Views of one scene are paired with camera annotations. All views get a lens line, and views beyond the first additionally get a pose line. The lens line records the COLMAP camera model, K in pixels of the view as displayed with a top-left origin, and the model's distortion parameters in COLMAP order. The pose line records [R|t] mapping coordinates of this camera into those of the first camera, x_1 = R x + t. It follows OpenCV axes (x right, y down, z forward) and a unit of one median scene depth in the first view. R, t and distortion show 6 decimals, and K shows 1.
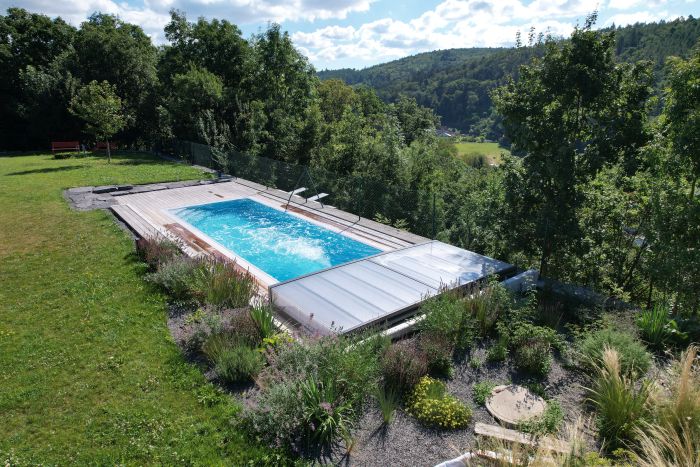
lens RADIAL K [[448.4, 0, 353.7], [0, 448.4, 234.6], [0, 0, 1]] dist [-0.074978, 0.064213]
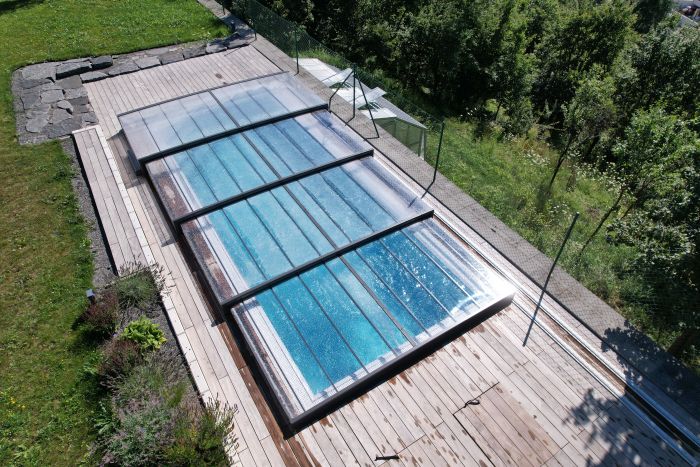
lens RADIAL K [[448.4, 0, 353.7], [0, 448.4, 234.6], [0, 0, 1]] dist [-0.074978, 0.064213]
pose [[0.994847, 0.073468, -0.069868, -0.041430], [-0.033717, 0.889651, 0.455395, -0.204071], [0.095615, -0.450693, 0.887543, 0.289130]]
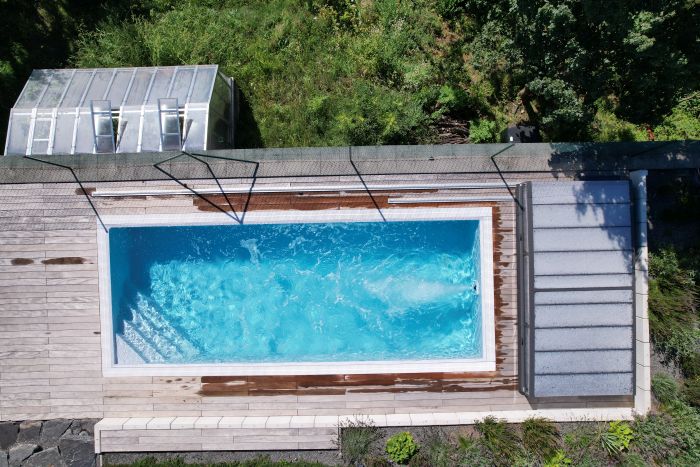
lens RADIAL K [[448.4, 0, 353.7], [0, 448.4, 234.6], [0, 0, 1]] dist [-0.074978, 0.064213]
pose [[0.600544, -0.799583, -0.003795, -0.057202], [0.234164, 0.171332, 0.956981, -0.524407], [-0.764535, -0.575598, 0.290126, 0.579178]]
